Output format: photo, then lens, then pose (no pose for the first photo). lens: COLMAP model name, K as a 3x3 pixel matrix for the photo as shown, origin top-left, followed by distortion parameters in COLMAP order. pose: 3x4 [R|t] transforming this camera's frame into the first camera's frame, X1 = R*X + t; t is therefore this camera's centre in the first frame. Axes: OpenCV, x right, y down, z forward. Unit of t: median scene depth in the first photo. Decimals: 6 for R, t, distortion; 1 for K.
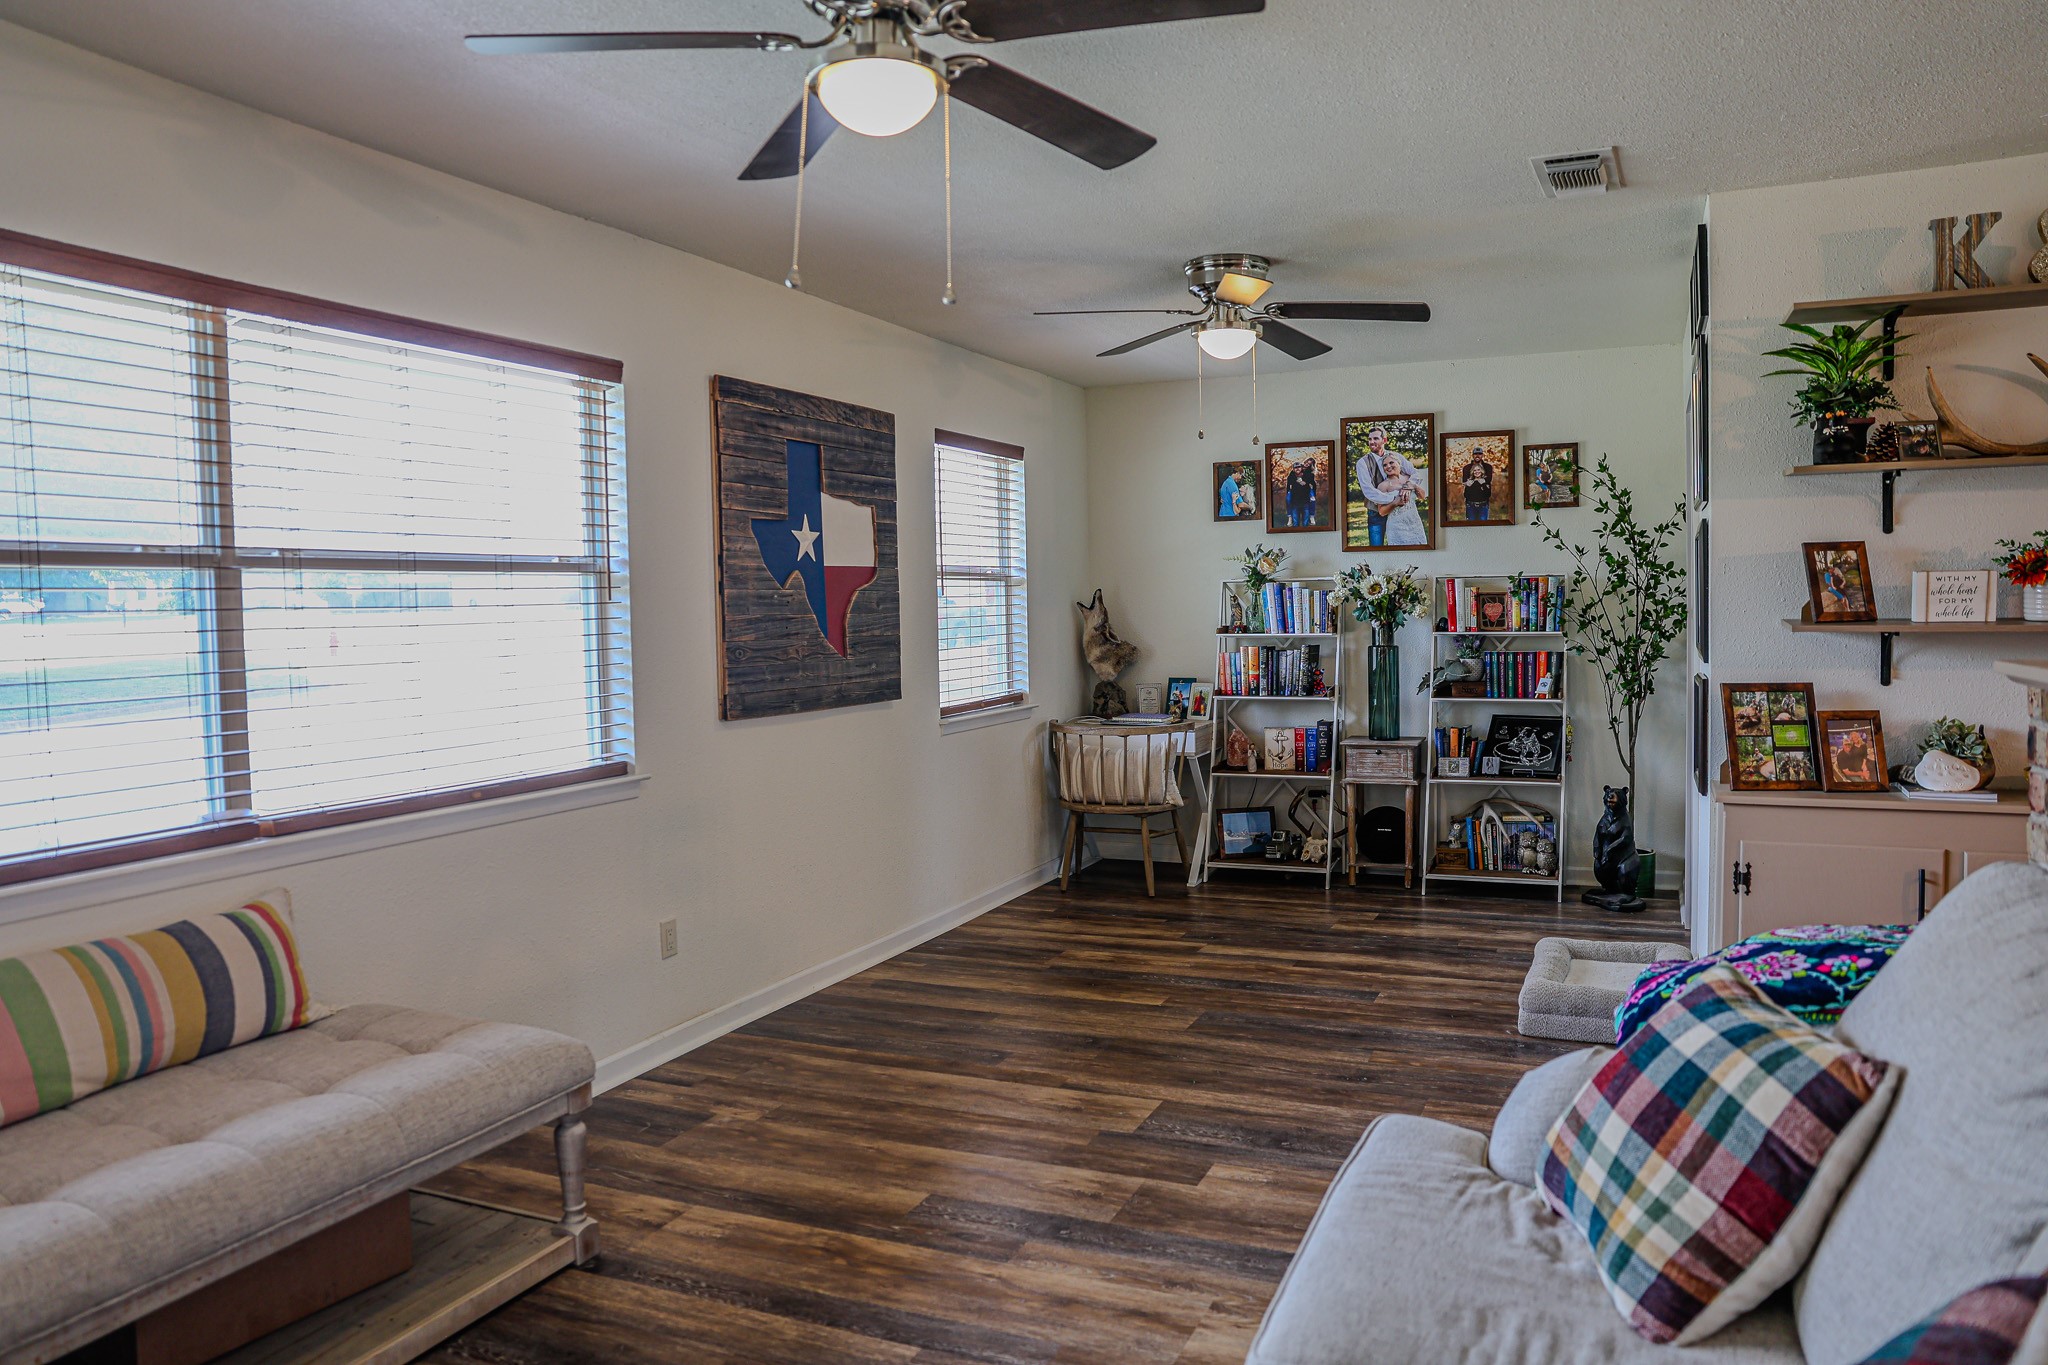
lens RADIAL K [[1417.0, 0, 1024.0], [0, 1417.0, 682.5], [0, 0, 1]] dist [-0.114783, 0.097903]
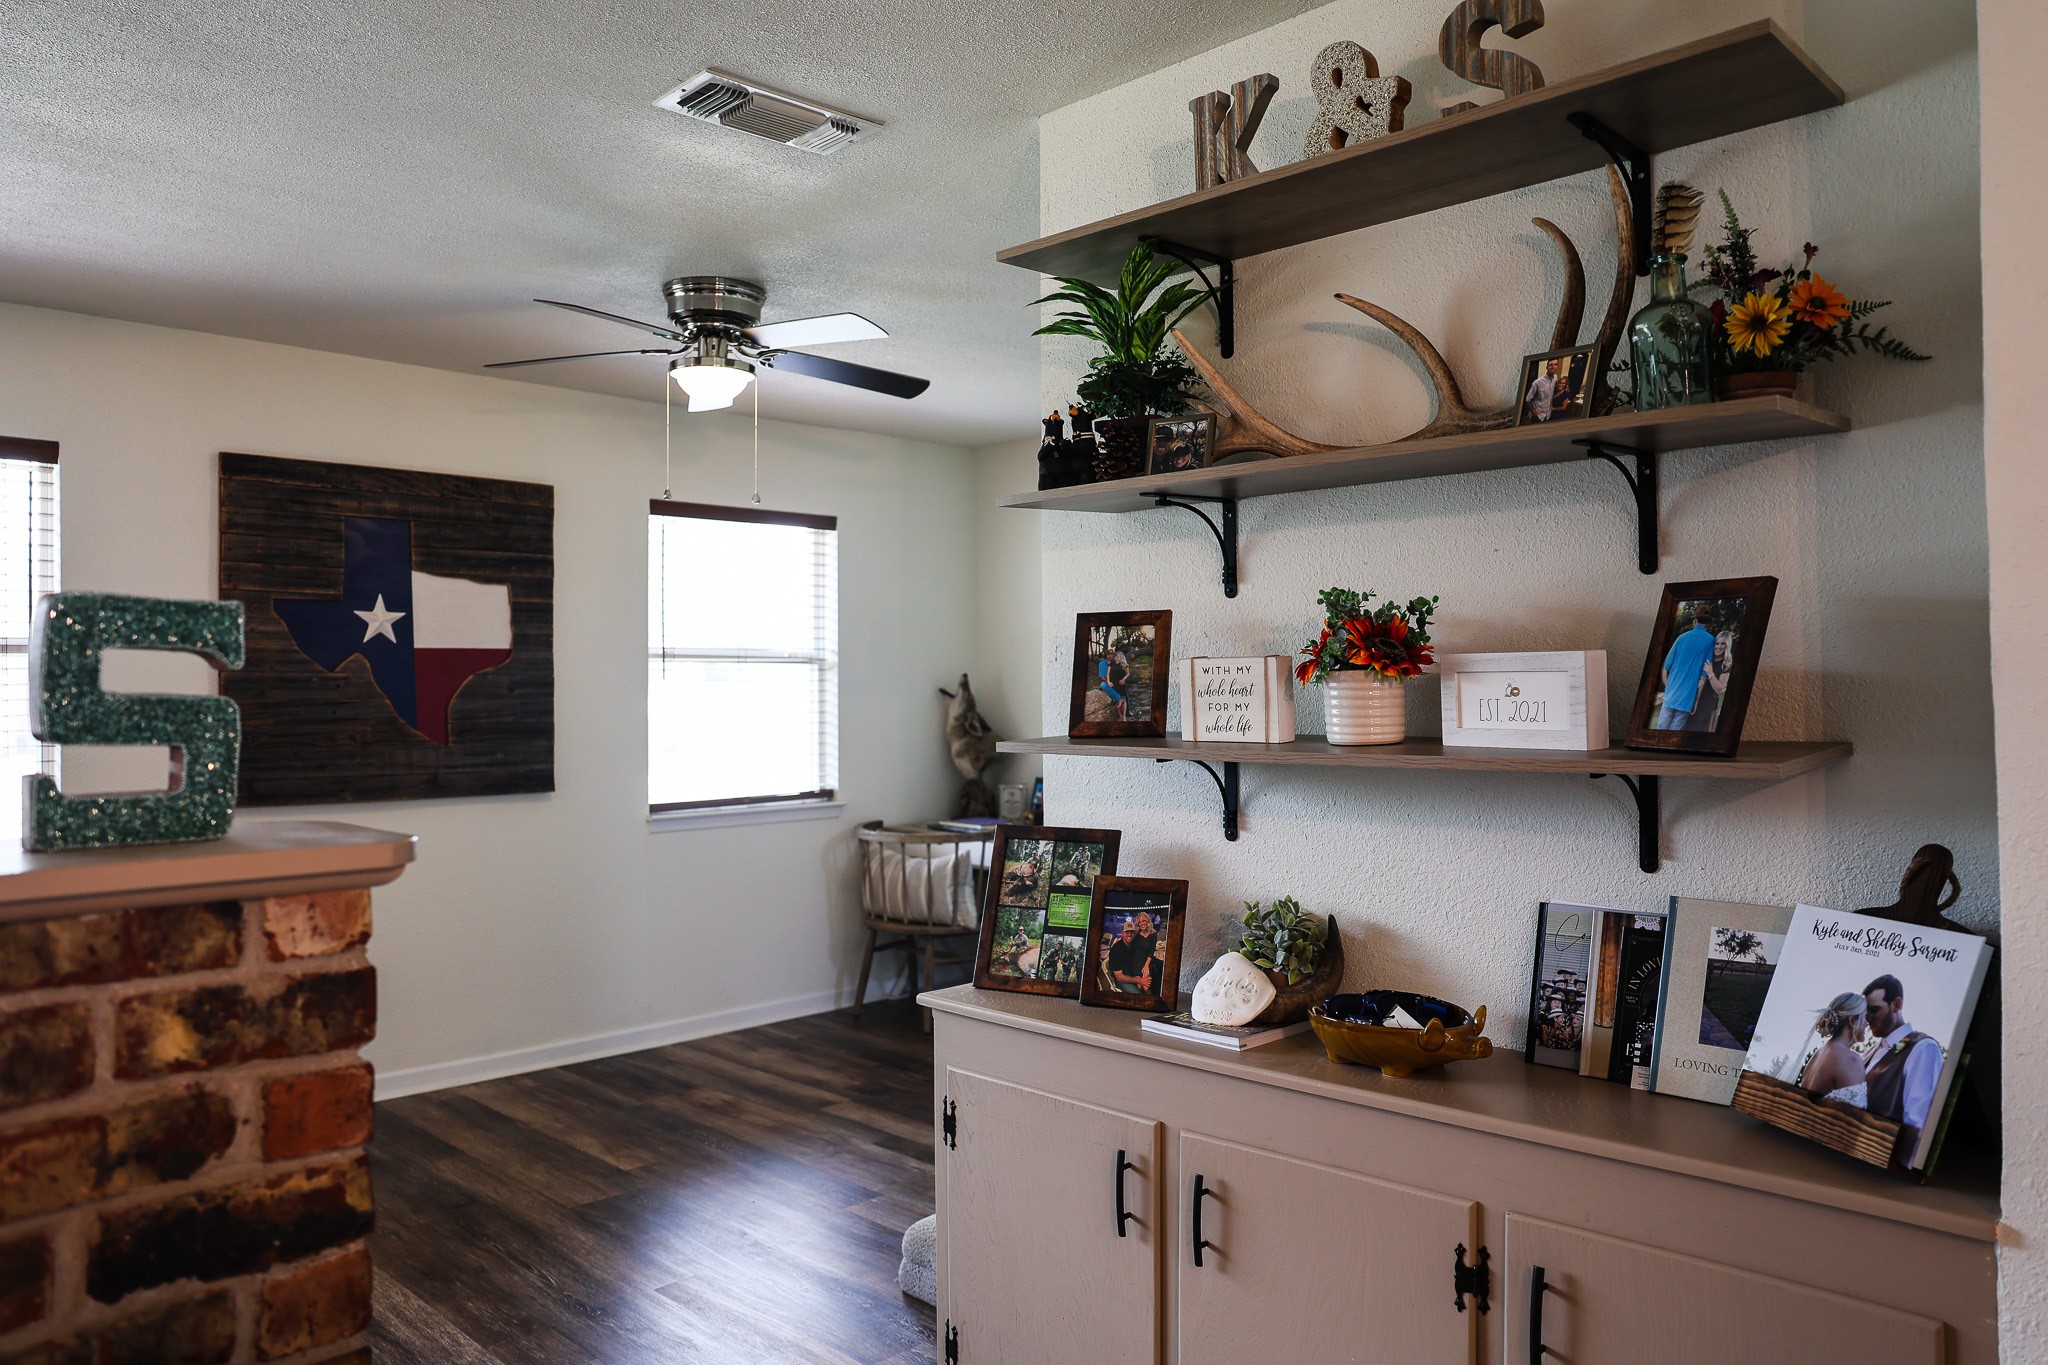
lens RADIAL K [[1417.0, 0, 1024.0], [0, 1417.0, 682.5], [0, 0, 1]] dist [-0.114783, 0.097903]
pose [[0.937789, 0.011669, -0.347010, 0.610498], [-0.030981, 0.998261, -0.050157, -0.027521], [0.345821, 0.057788, 0.936519, 0.292173]]
